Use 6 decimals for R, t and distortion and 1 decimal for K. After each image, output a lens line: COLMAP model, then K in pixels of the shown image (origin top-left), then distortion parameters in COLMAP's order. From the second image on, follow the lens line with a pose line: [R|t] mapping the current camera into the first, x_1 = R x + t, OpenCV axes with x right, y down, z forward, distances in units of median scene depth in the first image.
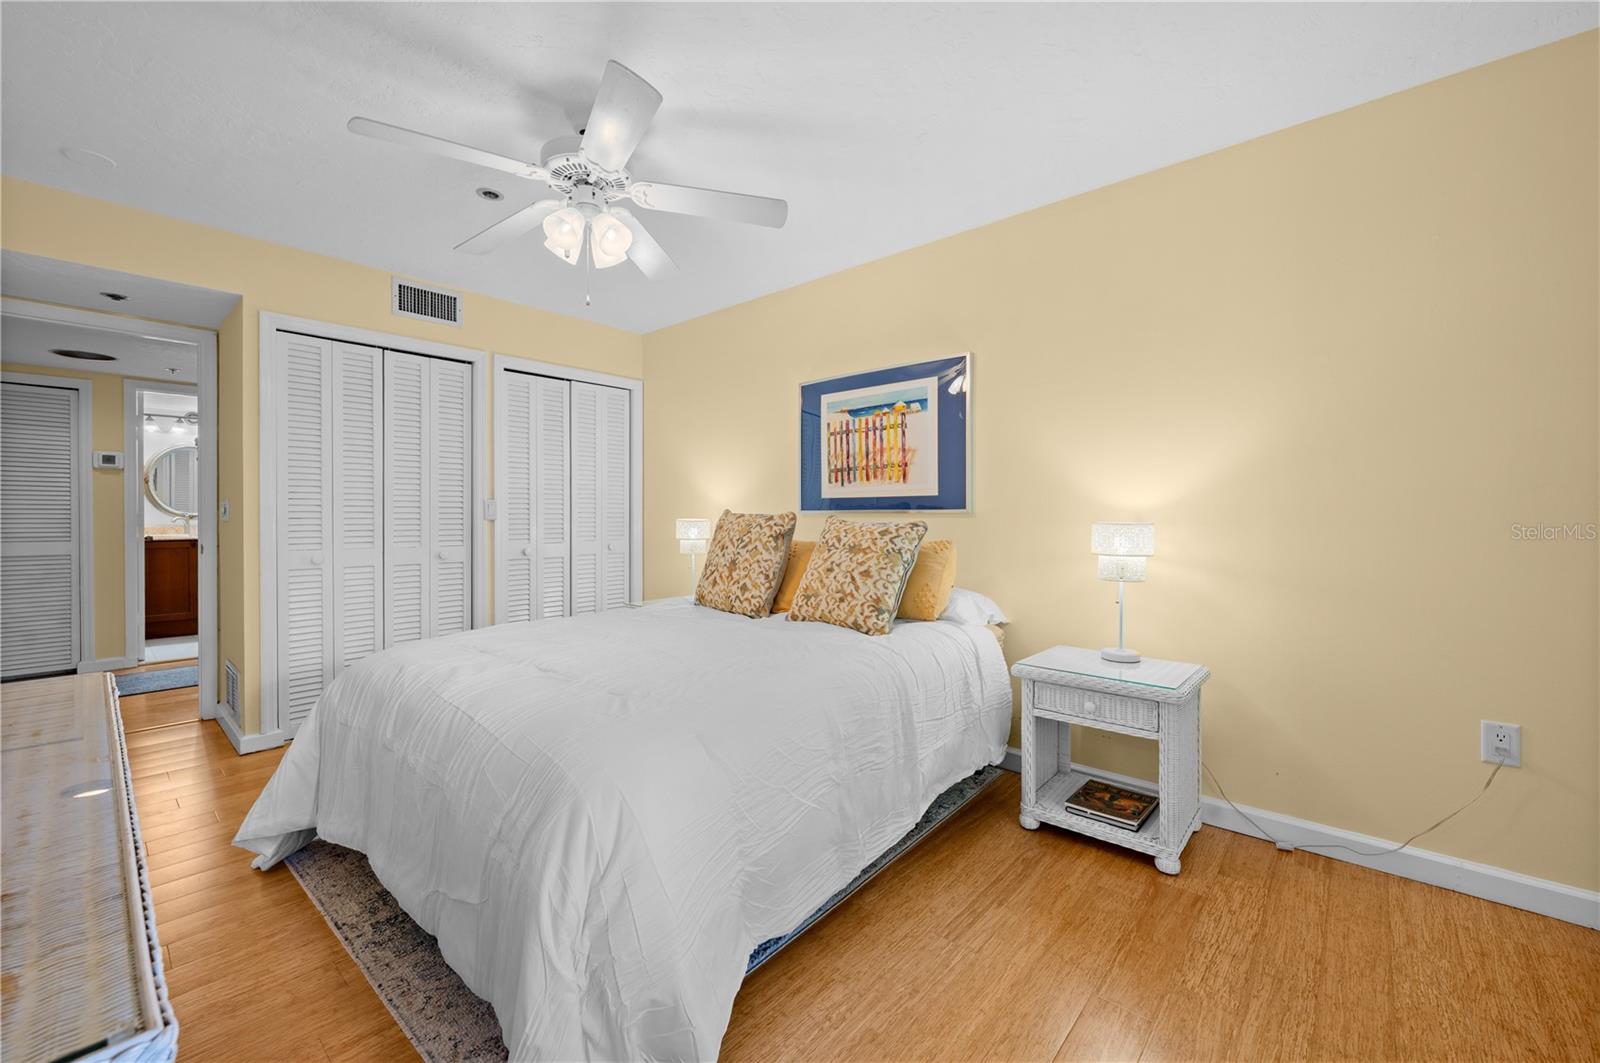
lens RADIAL K [[639.9, 0, 791.7], [0, 639.9, 525.7], [0, 0, 1]] dist [-0.001806, -0.000094]
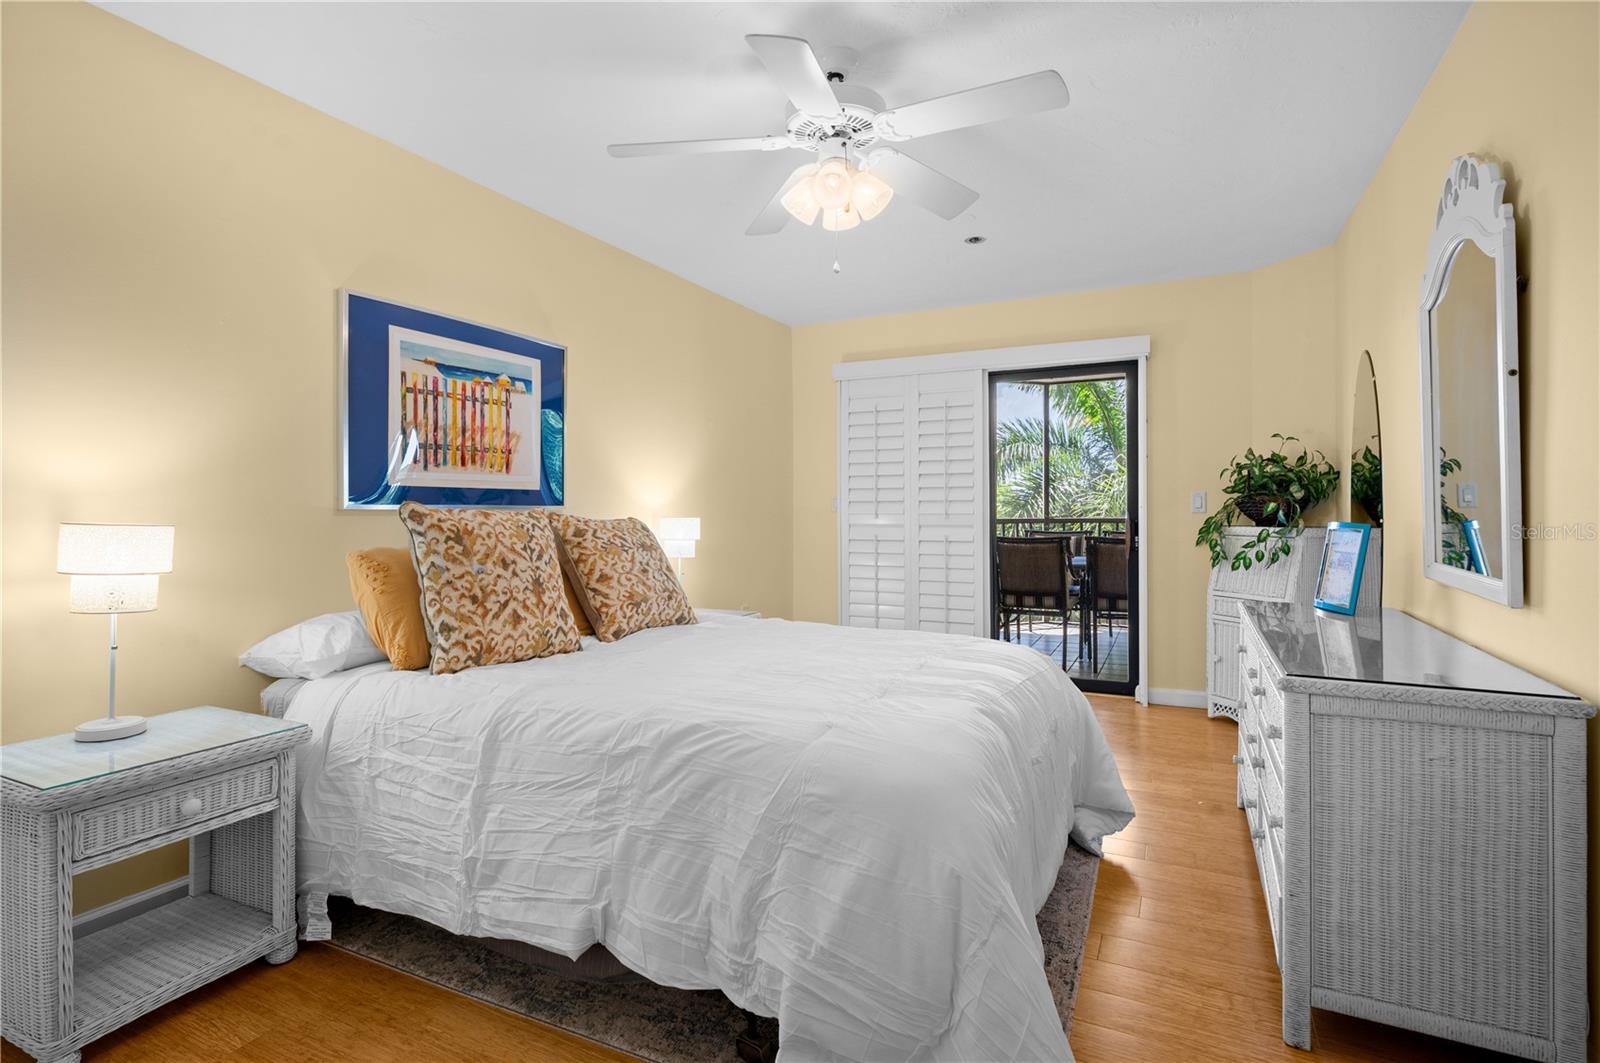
lens RADIAL K [[787.6, 0, 795.4], [0, 787.6, 516.1], [0, 0, 1]] dist [0.017599, -0.000221]
pose [[-0.268888, -0.005896, 0.963153, -0.883801], [0.015944, 0.999817, 0.010571, -0.015183], [-0.963040, 0.018199, -0.268745, 0.881413]]
